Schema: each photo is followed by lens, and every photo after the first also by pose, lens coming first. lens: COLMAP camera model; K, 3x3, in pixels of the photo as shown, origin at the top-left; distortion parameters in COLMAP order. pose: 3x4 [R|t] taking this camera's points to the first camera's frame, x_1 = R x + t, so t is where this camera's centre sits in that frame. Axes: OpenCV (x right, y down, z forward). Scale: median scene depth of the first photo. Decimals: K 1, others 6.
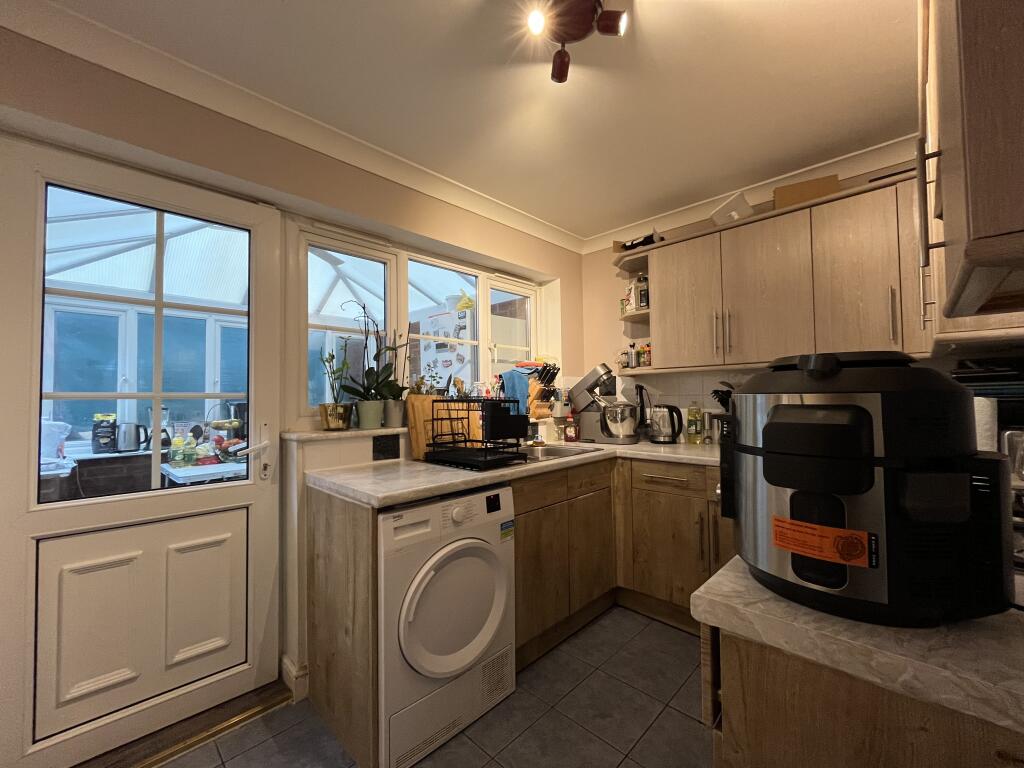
lens RADIAL K [[414.4, 0, 512.7], [0, 414.4, 385.5], [0, 0, 1]] dist [-0.007130, -0.000434]
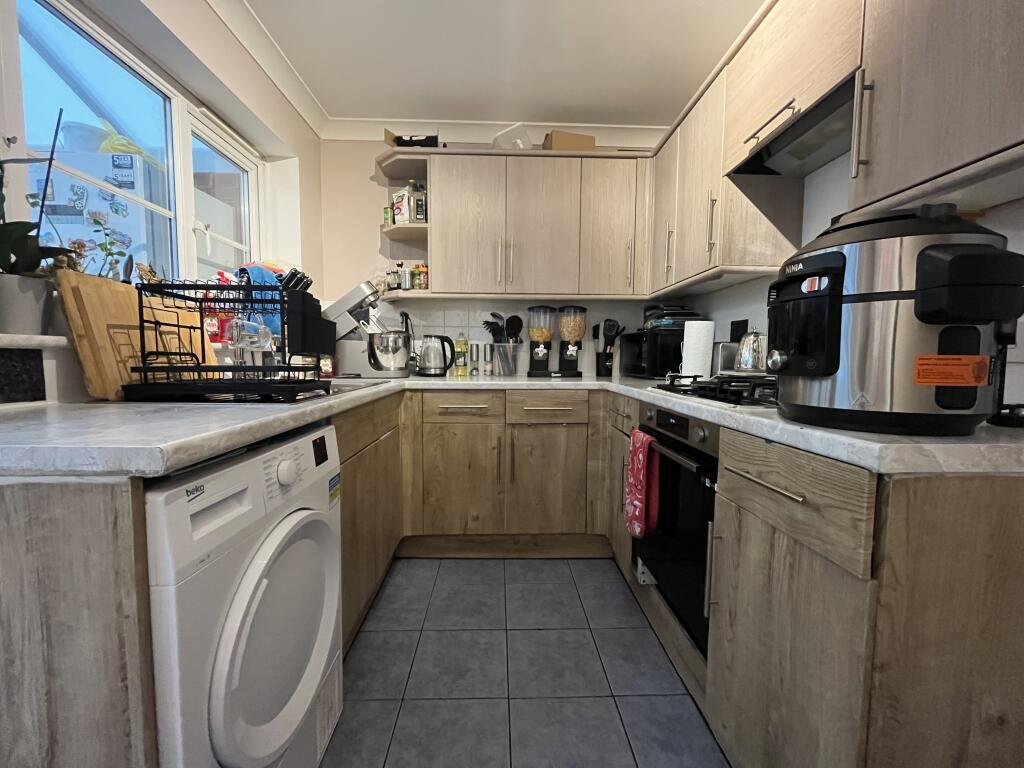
lens RADIAL K [[414.4, 0, 509.9], [0, 414.4, 385.1], [0, 0, 1]] dist [-0.007130, -0.000434]
pose [[0.698636, -0.031950, 0.714763, -0.204547], [-0.036350, 0.996127, 0.080057, 0.087652], [-0.714553, -0.081913, 0.694769, 0.256658]]
